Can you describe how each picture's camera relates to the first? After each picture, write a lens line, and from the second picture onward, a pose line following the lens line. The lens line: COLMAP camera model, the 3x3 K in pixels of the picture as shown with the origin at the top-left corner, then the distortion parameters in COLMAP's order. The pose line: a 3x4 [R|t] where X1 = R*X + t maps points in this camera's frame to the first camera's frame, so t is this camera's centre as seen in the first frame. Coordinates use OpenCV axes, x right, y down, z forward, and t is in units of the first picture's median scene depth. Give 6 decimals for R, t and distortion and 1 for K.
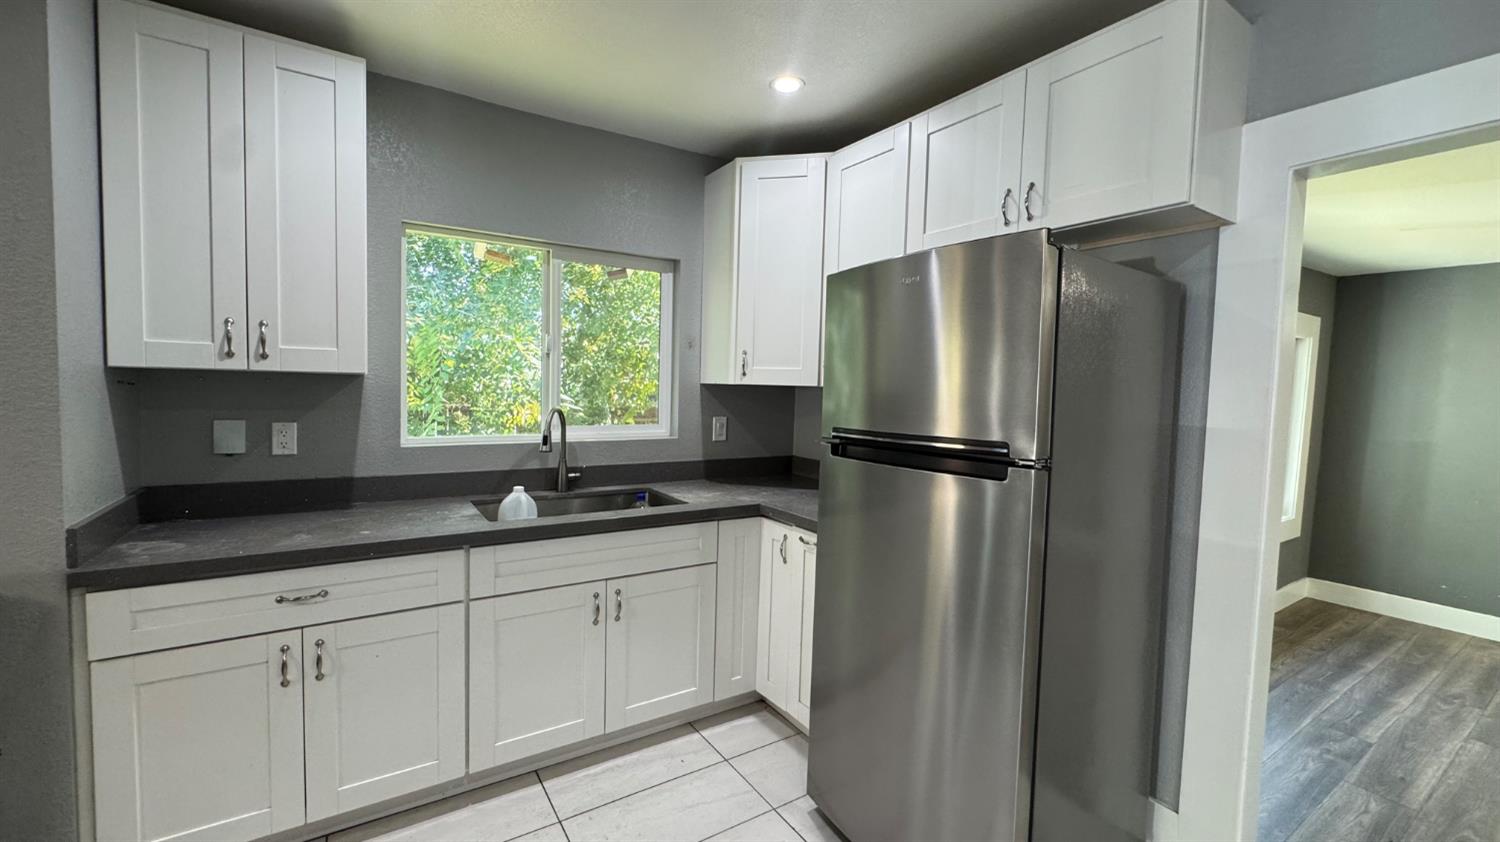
lens RADIAL K [[599.1, 0, 750.0], [0, 599.1, 421.0], [0, 0, 1]] dist [-0.001831, -0.000355]
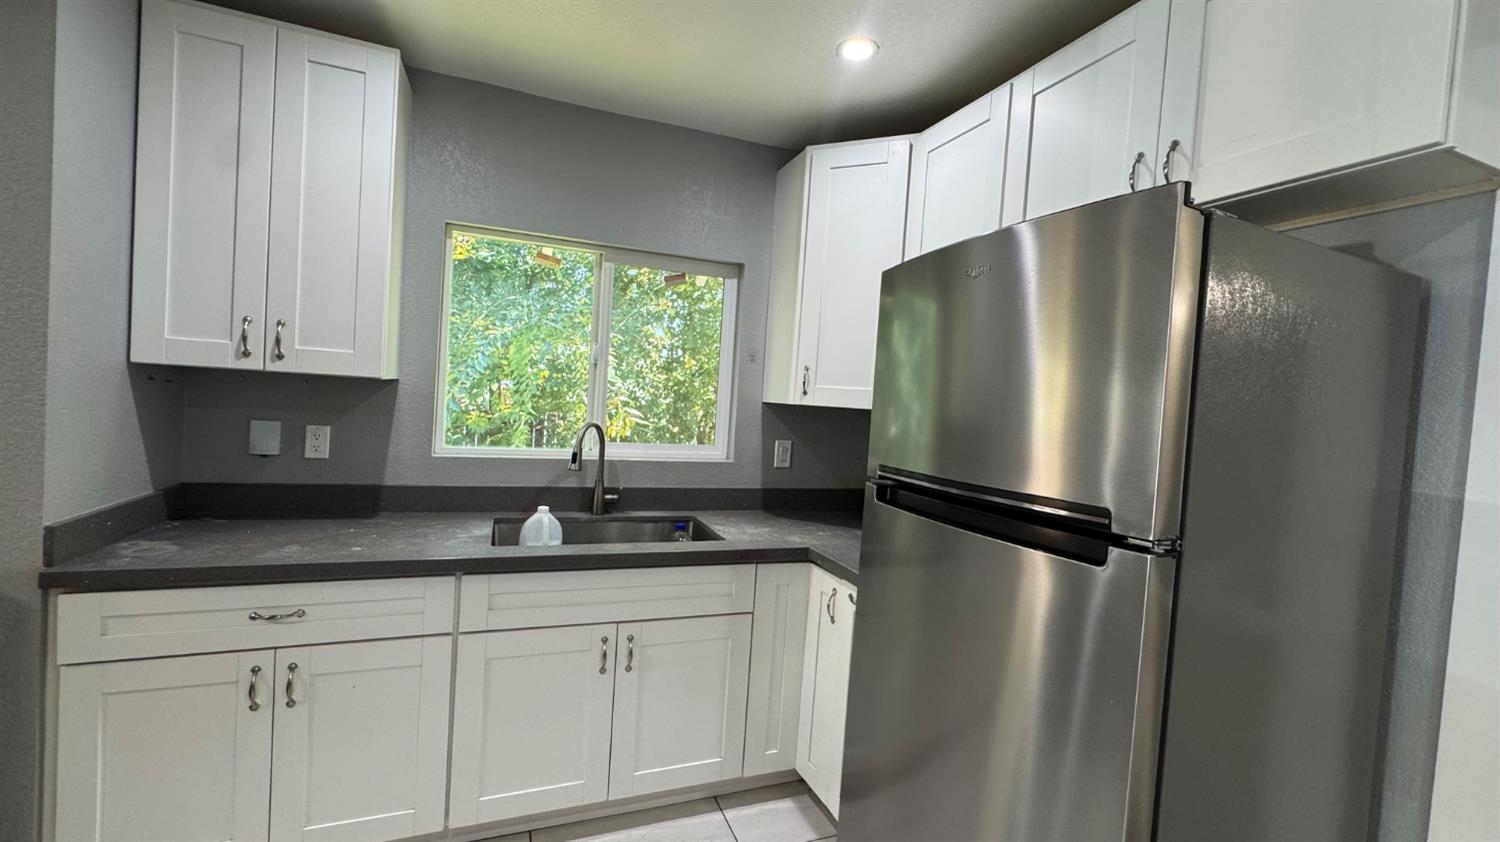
lens RADIAL K [[599.1, 0, 750.0], [0, 599.1, 421.0], [0, 0, 1]] dist [-0.001831, -0.000355]
pose [[0.979049, 0.044282, -0.198751, 0.113388], [-0.050274, 0.998417, -0.025205, -0.016140], [0.197321, 0.034669, 0.979726, 0.182117]]
